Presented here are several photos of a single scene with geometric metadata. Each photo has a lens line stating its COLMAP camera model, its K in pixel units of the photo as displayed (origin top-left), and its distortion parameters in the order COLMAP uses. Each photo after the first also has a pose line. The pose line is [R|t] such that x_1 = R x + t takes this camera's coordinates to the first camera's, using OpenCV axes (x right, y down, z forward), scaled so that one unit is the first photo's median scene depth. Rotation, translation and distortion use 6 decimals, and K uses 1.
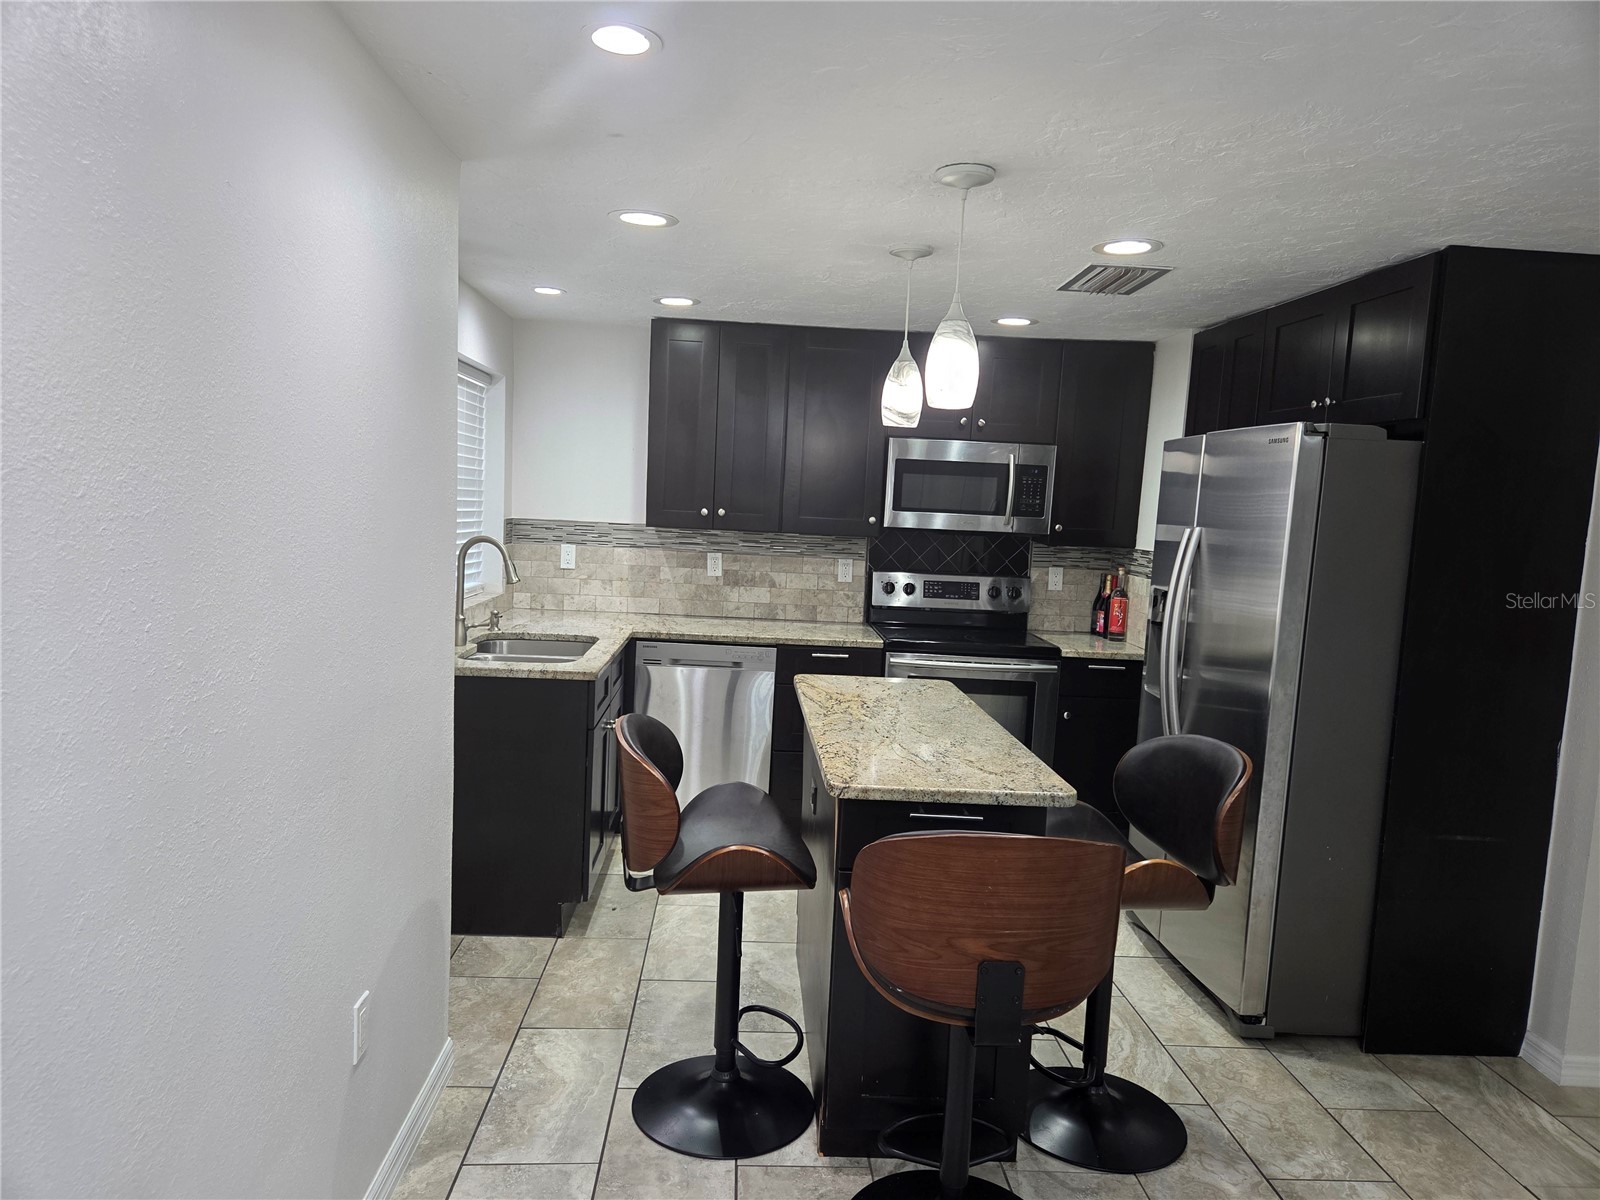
lens RADIAL K [[1074.2, 0, 797.6], [0, 1074.2, 596.5], [0, 0, 1]] dist [0.072649, -0.063772]
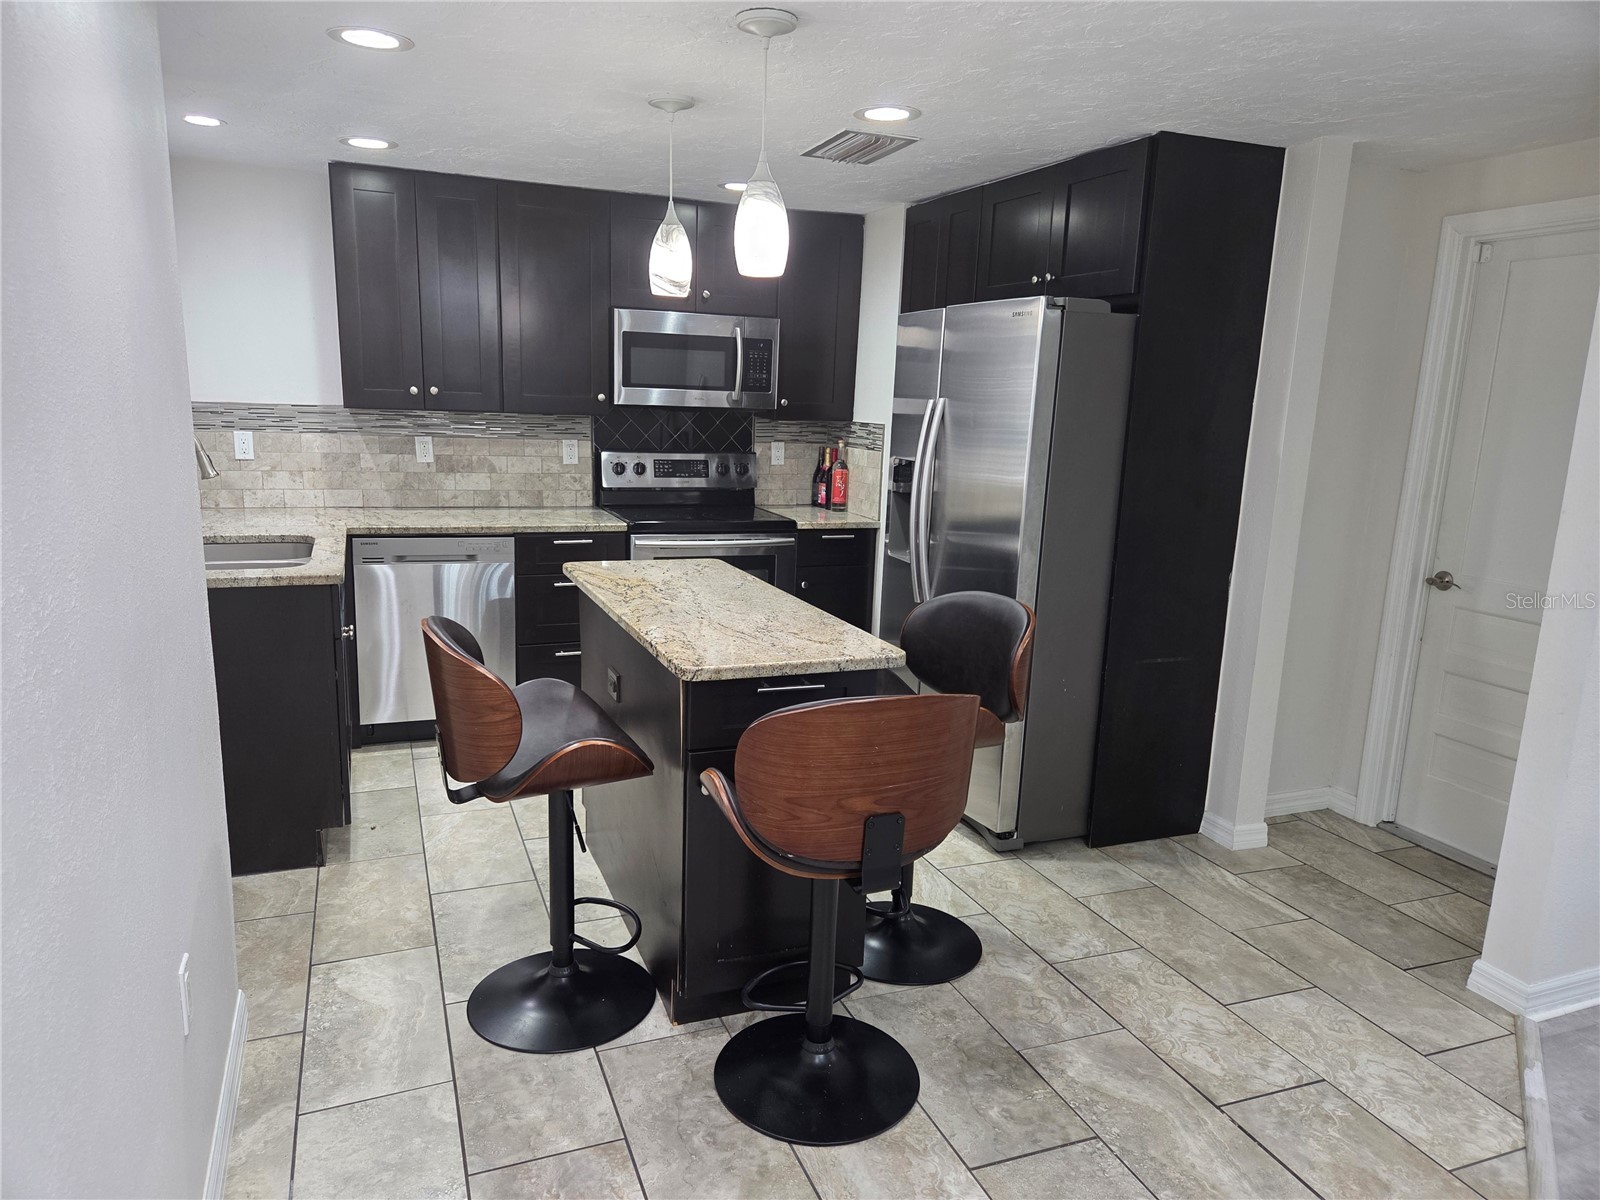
lens RADIAL K [[1074.2, 0, 798.6], [0, 1074.2, 606.0], [0, 0, 1]] dist [0.072649, -0.063772]
pose [[0.945045, -0.080189, 0.316954, -0.128965], [0.041952, 0.991183, 0.125681, -0.000975], [-0.324238, -0.105477, 0.940077, 0.035558]]
